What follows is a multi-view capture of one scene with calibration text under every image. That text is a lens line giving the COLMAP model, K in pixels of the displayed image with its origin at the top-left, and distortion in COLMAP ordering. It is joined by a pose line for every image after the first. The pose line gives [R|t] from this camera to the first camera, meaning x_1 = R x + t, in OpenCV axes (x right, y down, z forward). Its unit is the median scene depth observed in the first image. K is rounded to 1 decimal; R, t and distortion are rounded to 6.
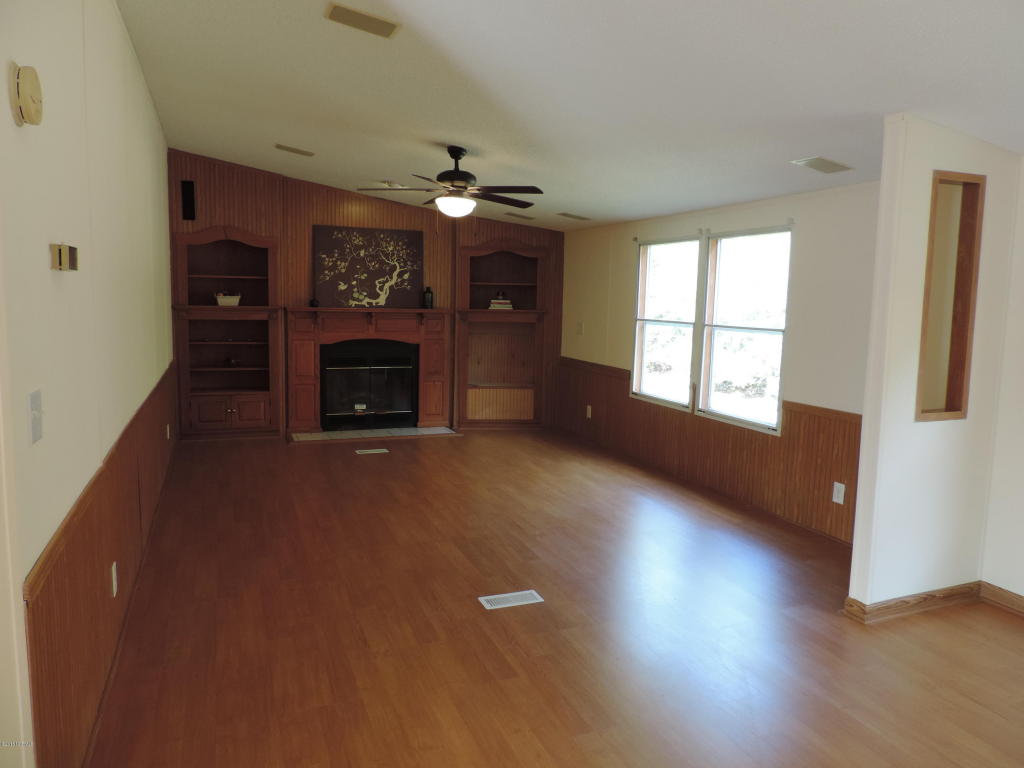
lens RADIAL K [[739.7, 0, 517.9], [0, 739.7, 385.1], [0, 0, 1]] dist [-0.004811, -0.001519]
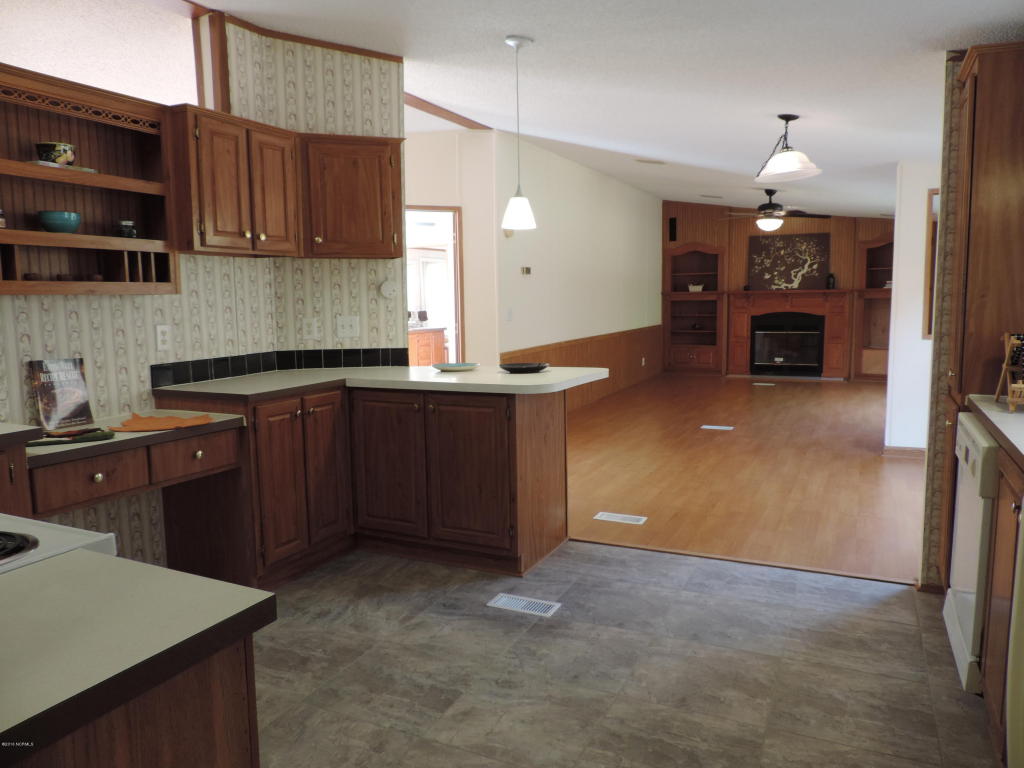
lens RADIAL K [[739.7, 0, 512.2], [0, 739.7, 385.4], [0, 0, 1]] dist [-0.004811, -0.001519]
pose [[0.676246, 0.058790, -0.734326, 0.553742], [-0.056428, 0.998016, 0.027936, 0.076977], [0.734512, 0.022545, 0.678221, -0.395548]]
